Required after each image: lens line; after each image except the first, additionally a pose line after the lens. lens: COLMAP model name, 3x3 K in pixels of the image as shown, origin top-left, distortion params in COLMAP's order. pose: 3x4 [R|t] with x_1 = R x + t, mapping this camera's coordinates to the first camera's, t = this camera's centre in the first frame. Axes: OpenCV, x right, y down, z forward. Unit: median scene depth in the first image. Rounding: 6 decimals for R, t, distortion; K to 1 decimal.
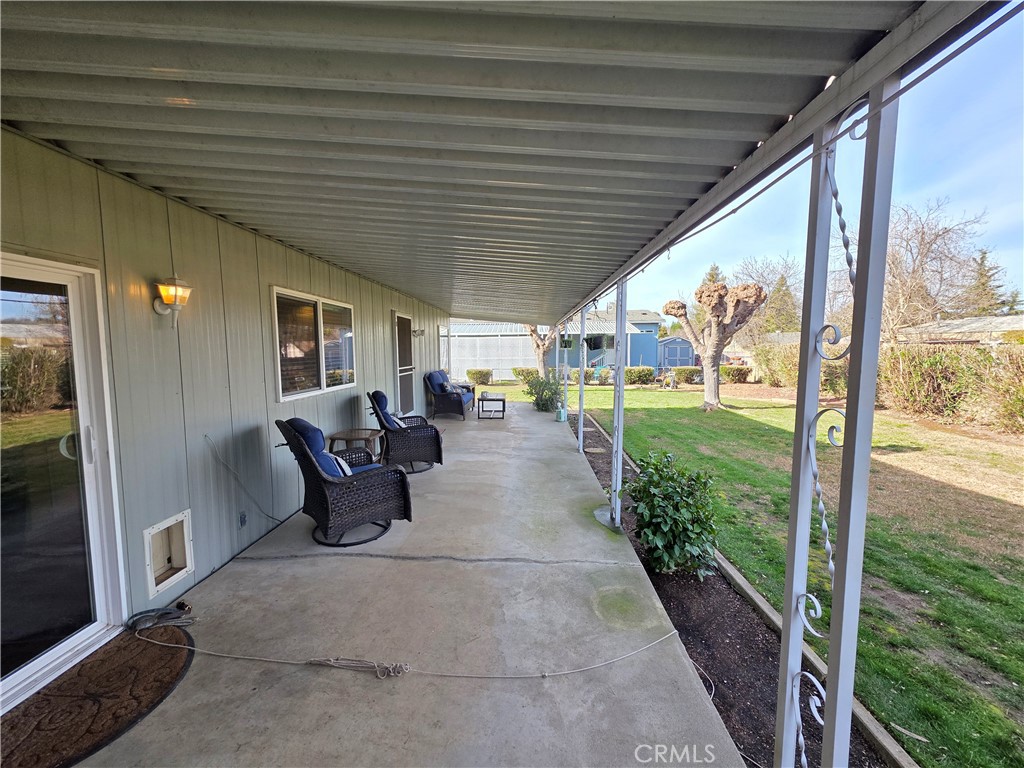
lens RADIAL K [[405.9, 0, 512.0], [0, 405.9, 384.0], [0, 0, 1]] dist [-0.000774, 0.002564]
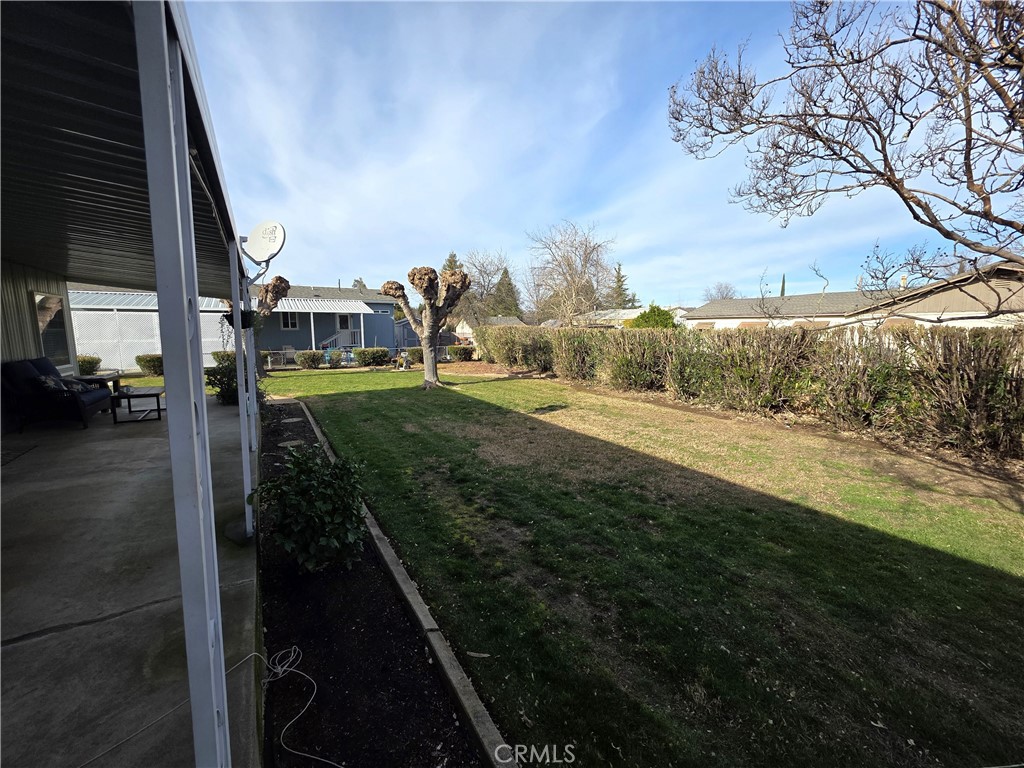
lens RADIAL K [[405.9, 0, 512.0], [0, 405.9, 384.0], [0, 0, 1]] dist [-0.000774, 0.002564]
pose [[0.831914, -0.066296, 0.550930, 0.099257], [0.040521, 0.997445, 0.058840, 0.000454], [-0.553423, -0.026626, 0.832475, -0.004021]]
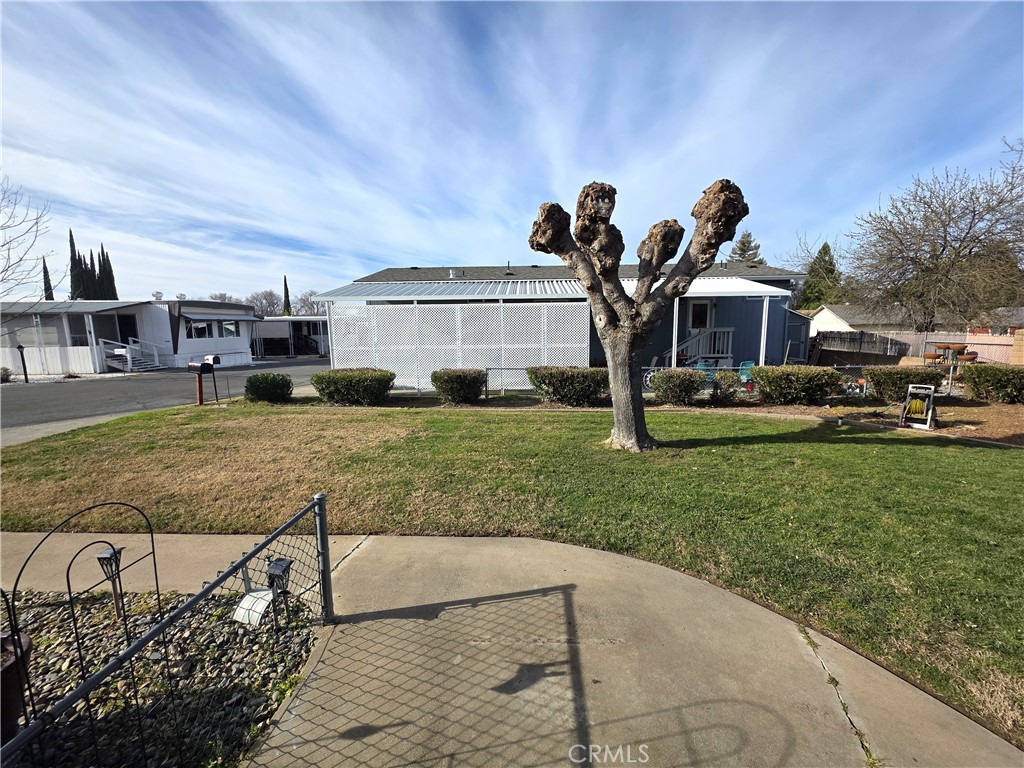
lens RADIAL K [[405.9, 0, 512.0], [0, 405.9, 384.0], [0, 0, 1]] dist [-0.000774, 0.002564]
pose [[0.999990, -0.000583, -0.004419, -0.033816], [0.000806, 0.998715, 0.050679, -0.093628], [0.004384, -0.050682, 0.998705, 1.096070]]
